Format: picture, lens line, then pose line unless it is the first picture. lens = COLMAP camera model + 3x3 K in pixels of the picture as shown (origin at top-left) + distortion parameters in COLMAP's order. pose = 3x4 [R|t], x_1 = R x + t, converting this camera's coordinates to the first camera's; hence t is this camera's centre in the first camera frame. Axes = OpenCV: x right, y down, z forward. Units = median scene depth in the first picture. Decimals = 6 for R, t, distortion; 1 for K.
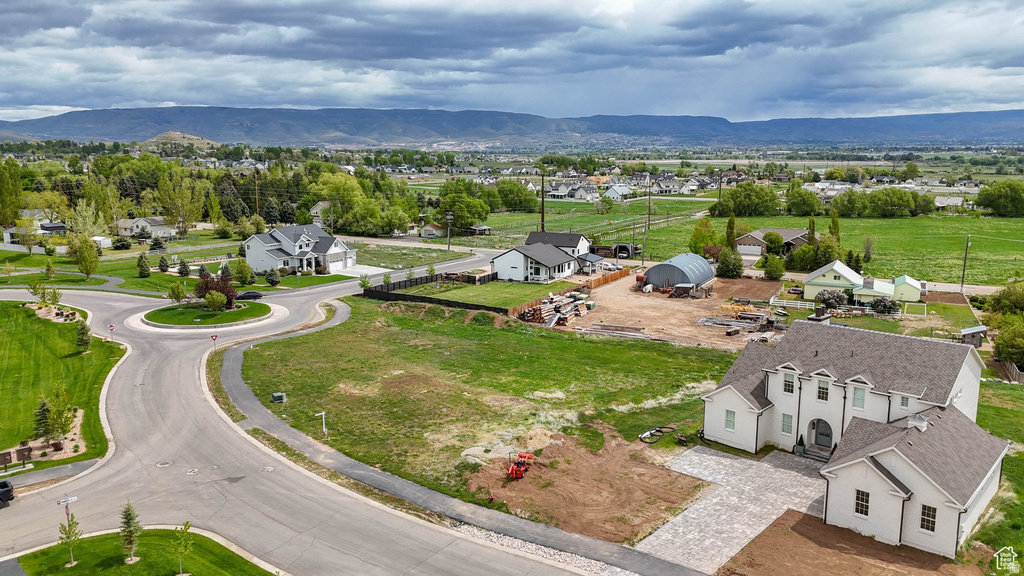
lens RADIAL K [[746.1, 0, 510.3], [0, 746.1, 297.8], [0, 0, 1]] dist [0.077352, -0.072564]
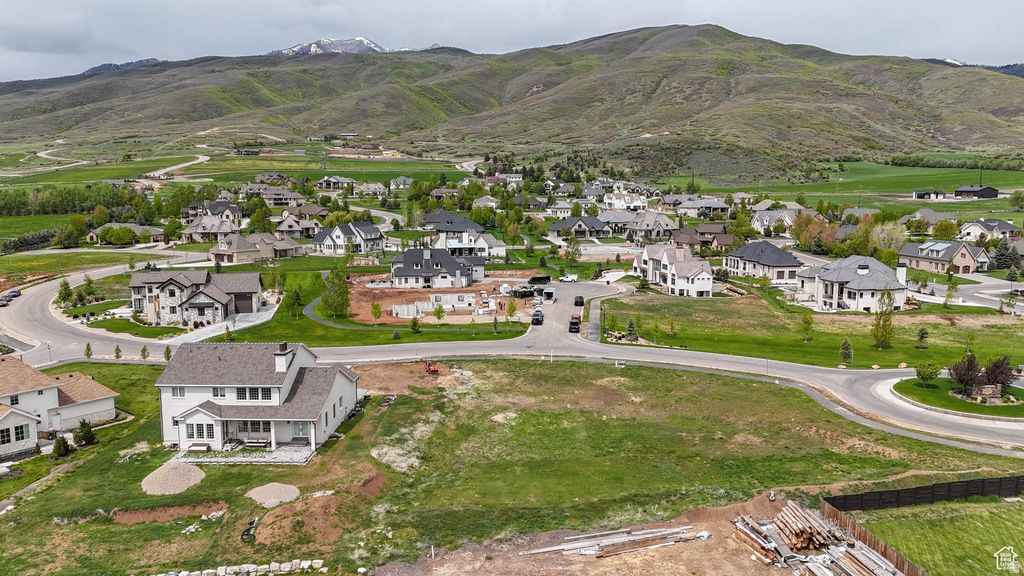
lens RADIAL K [[746.1, 0, 512.6], [0, 746.1, 293.7], [0, 0, 1]] dist [0.077352, -0.072564]
pose [[-0.764425, 0.095119, -0.637657, 0.426302], [-0.123567, 0.949105, 0.289710, -0.217648], [0.632760, 0.300255, -0.713766, 0.987673]]
